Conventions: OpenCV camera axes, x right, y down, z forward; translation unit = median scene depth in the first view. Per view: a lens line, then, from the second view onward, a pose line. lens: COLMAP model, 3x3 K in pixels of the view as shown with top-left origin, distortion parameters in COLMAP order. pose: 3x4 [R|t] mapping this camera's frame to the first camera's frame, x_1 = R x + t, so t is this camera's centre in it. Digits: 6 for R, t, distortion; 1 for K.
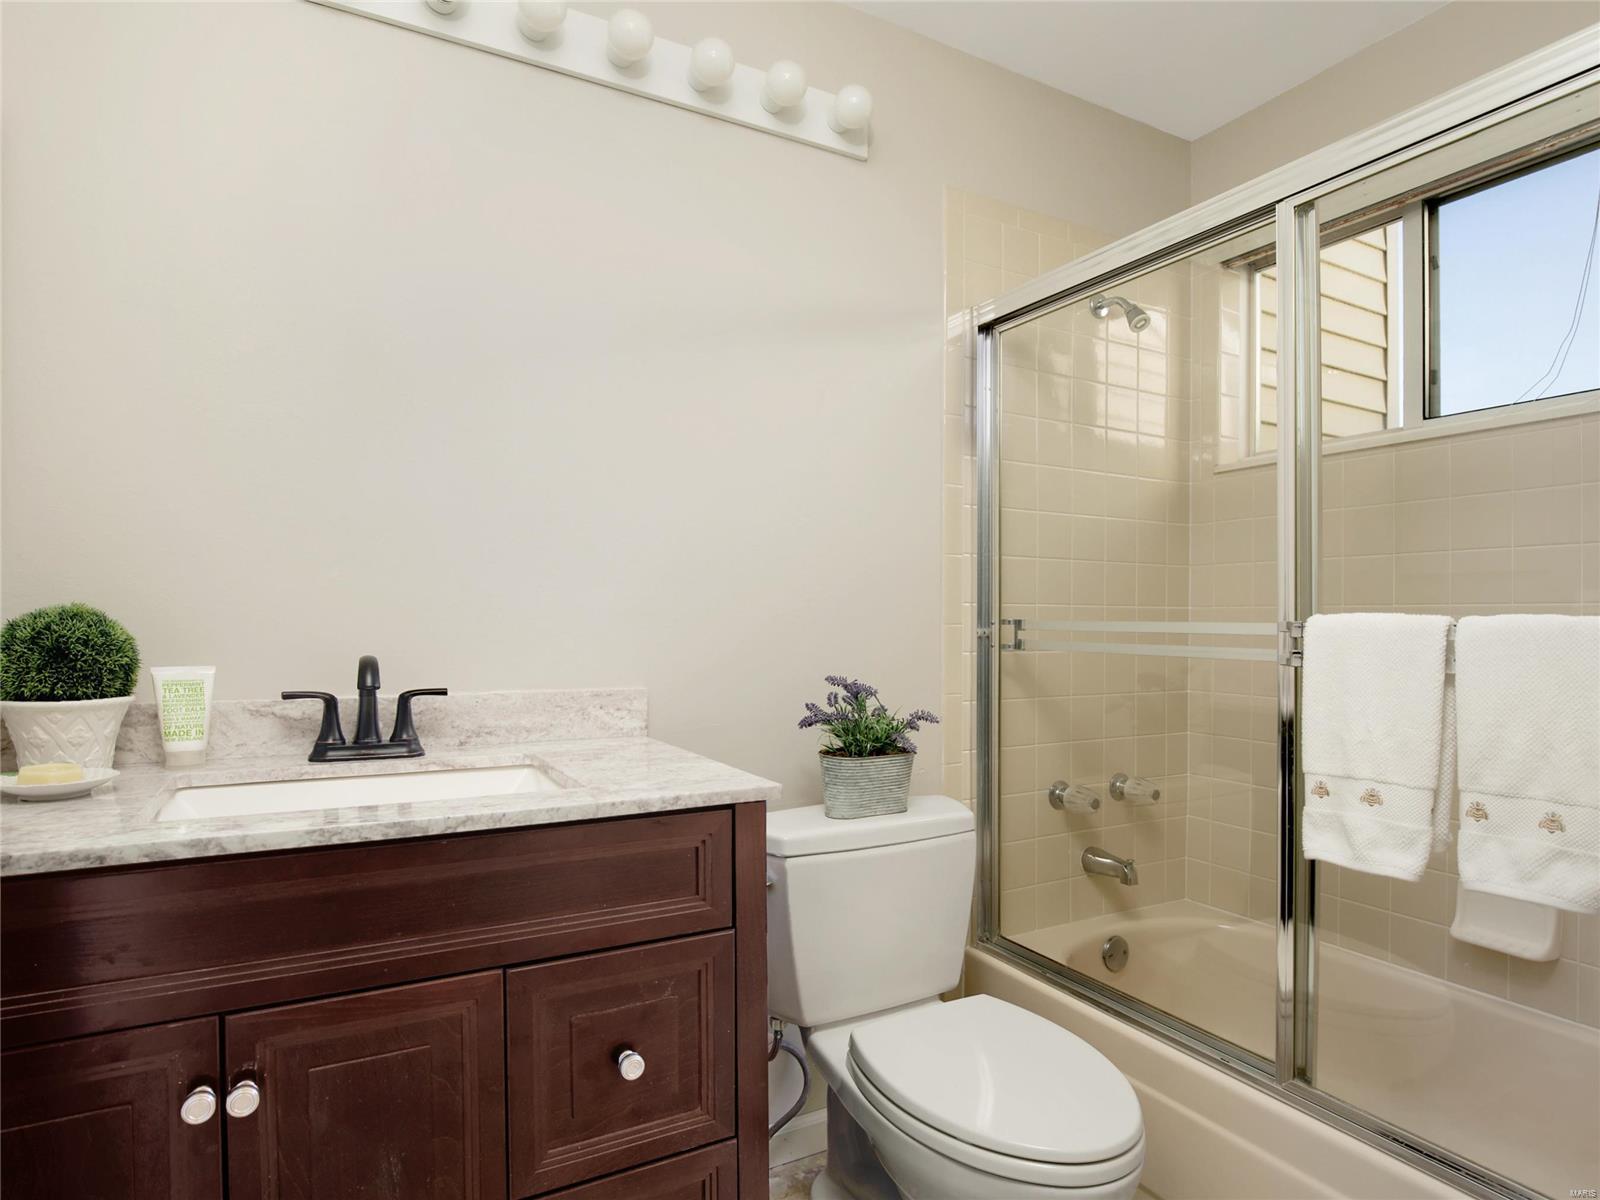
lens RADIAL K [[862.0, 0, 800.0], [0, 862.0, 608.9], [0, 0, 1]] dist [-0.004328, 0.000322]
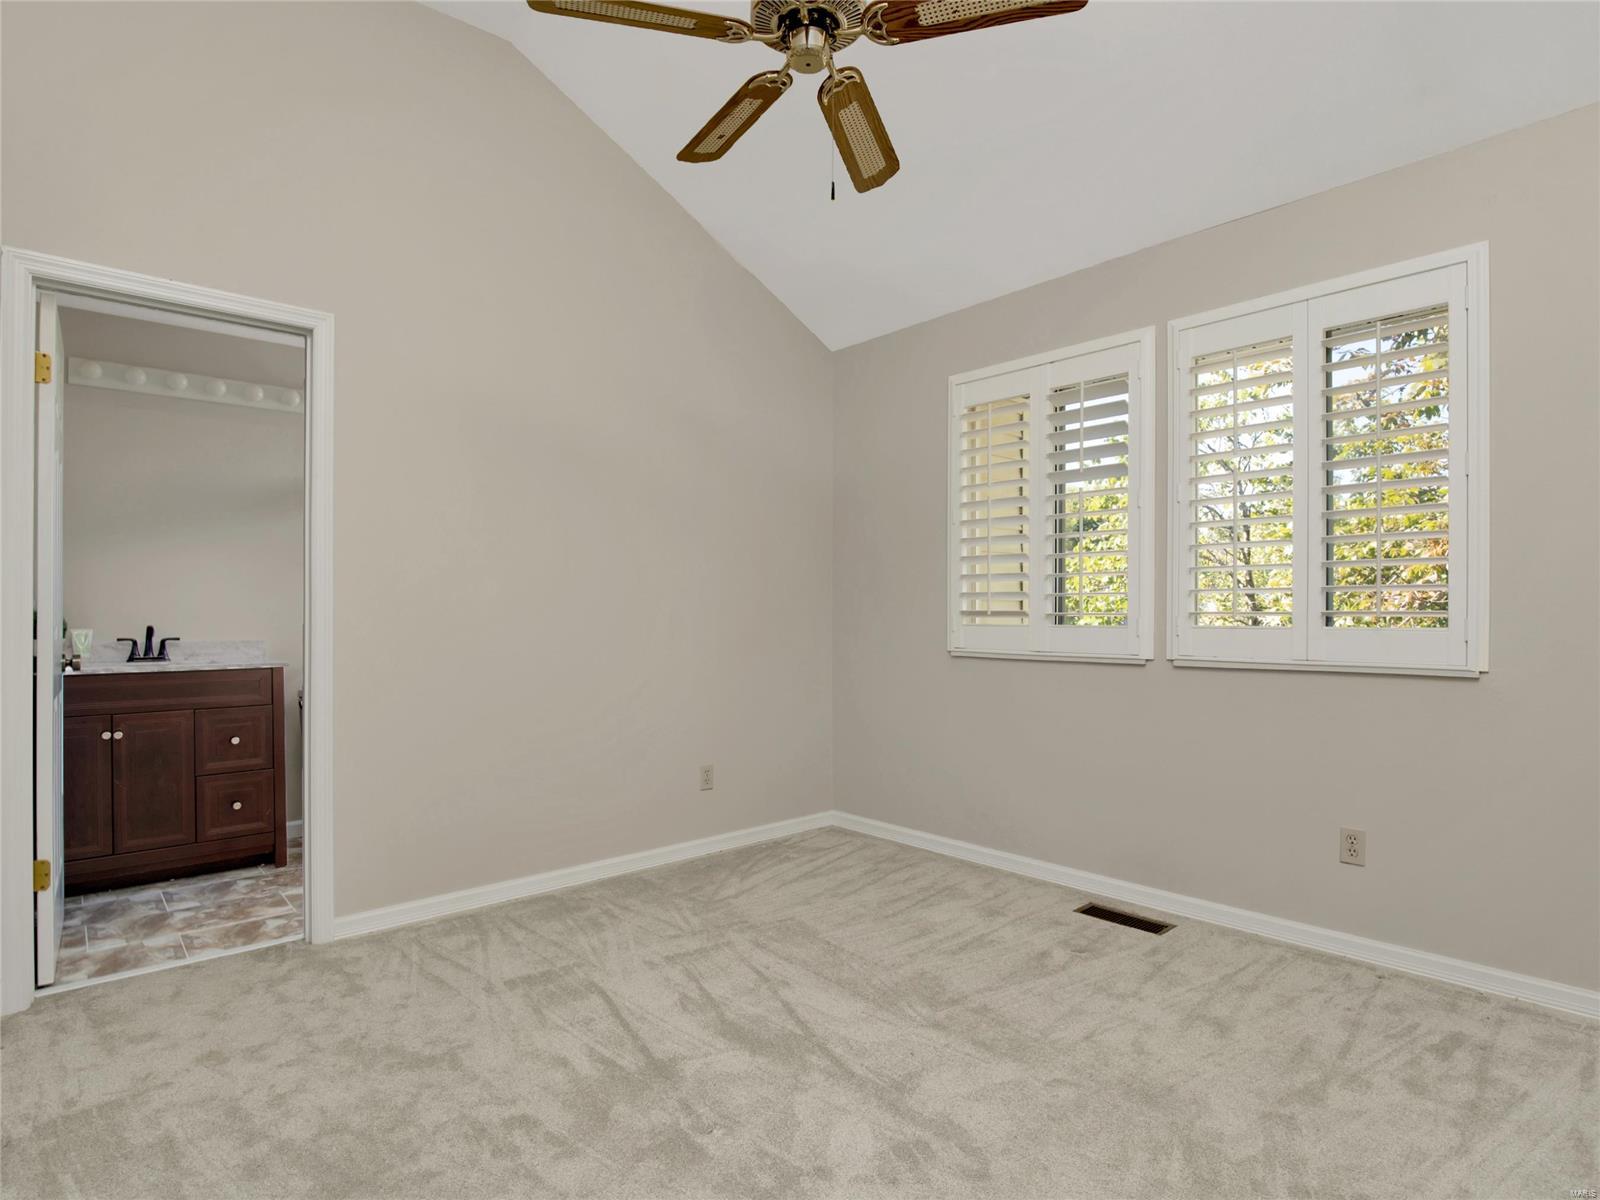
lens RADIAL K [[869.7, 0, 809.7], [0, 869.7, 605.4], [0, 0, 1]] dist [-0.028318, 0.000483]
pose [[0.976903, -0.001776, 0.213675, 1.340196], [0.001852, 0.999998, -0.000157, -0.013253], [-0.213674, 0.000549, 0.976905, -2.904835]]
